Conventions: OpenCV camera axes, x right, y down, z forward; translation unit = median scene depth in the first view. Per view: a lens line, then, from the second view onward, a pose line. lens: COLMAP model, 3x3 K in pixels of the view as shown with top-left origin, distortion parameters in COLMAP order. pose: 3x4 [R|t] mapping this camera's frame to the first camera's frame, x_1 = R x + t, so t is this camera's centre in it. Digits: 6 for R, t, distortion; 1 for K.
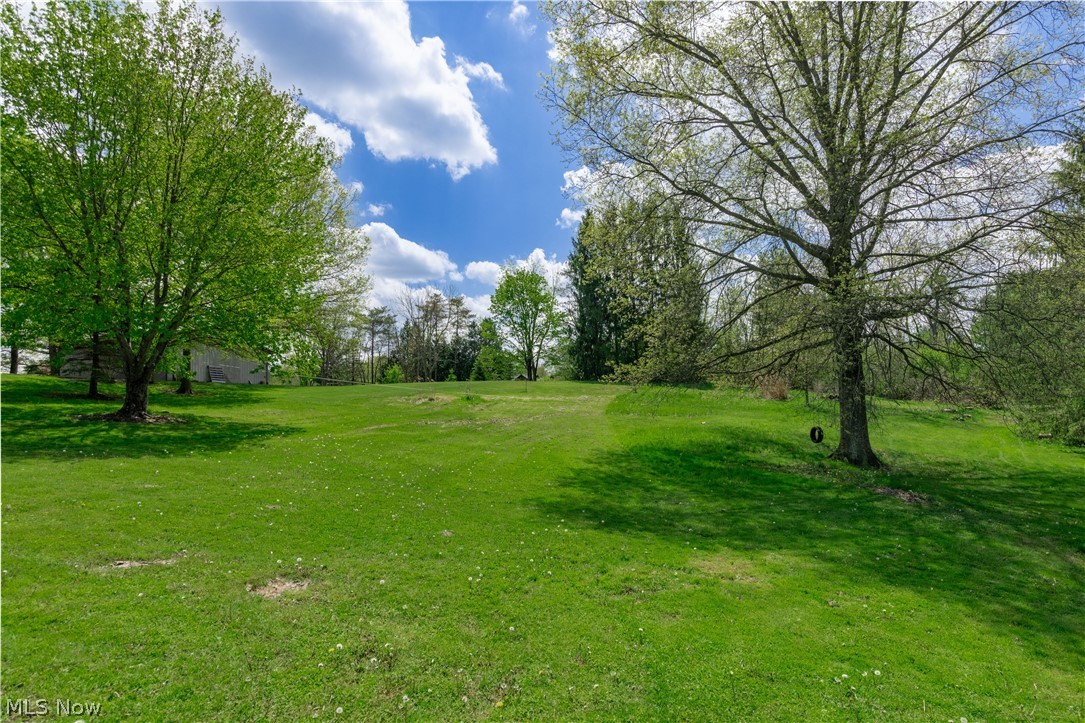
lens RADIAL K [[517.1, 0, 547.9], [0, 517.1, 370.9], [0, 0, 1]] dist [-0.000943, 0.000060]
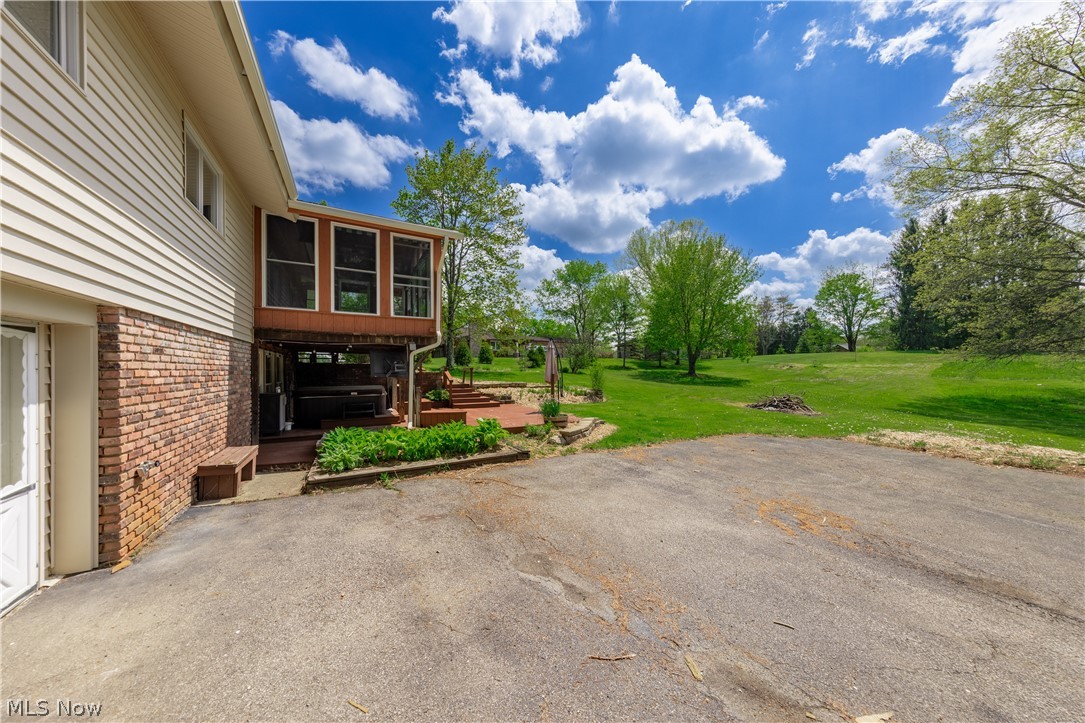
lens RADIAL K [[340.1, 0, 541.3], [0, 340.1, 364.2], [0, 0, 1]] dist [0.008134, -0.000272]
pose [[0.738228, -0.002668, -0.674546, -0.030845], [0.046481, 0.997817, 0.046922, -0.030636], [0.672948, -0.065993, 0.736740, -0.298900]]
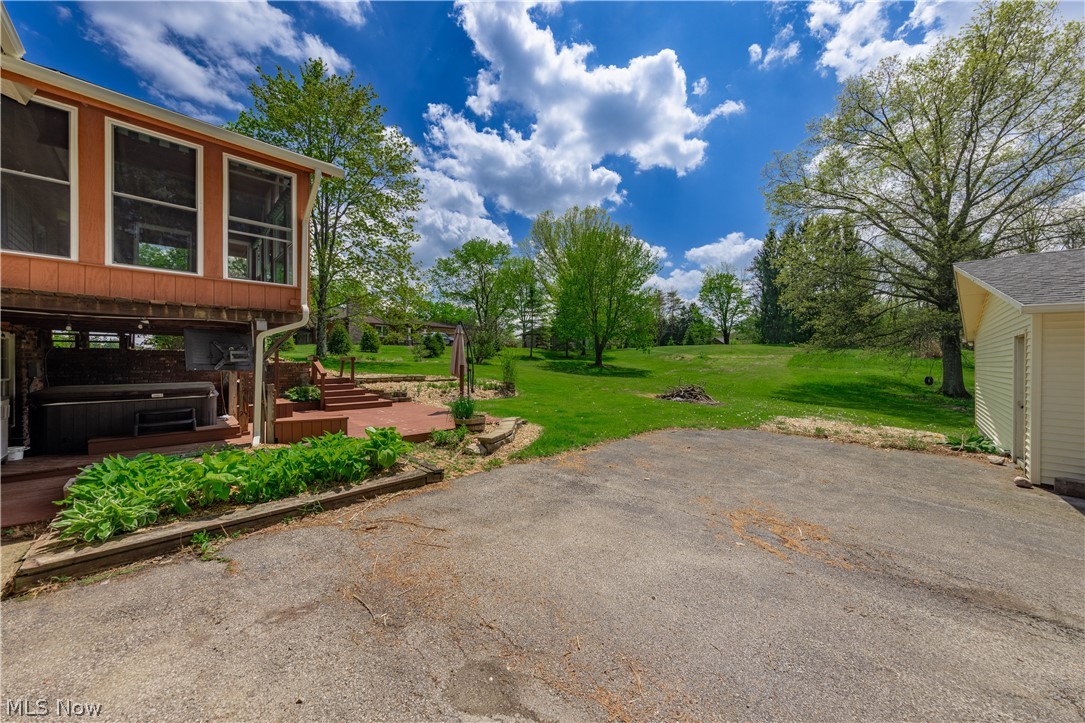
lens RADIAL K [[365.4, 0, 533.4], [0, 365.4, 355.8], [0, 0, 1]] dist [0.006957, -0.000089]
pose [[0.889078, 0.004974, -0.457729, -0.048794], [0.025905, 0.997792, 0.061159, -0.029518], [0.457022, -0.066233, 0.886986, -0.288181]]
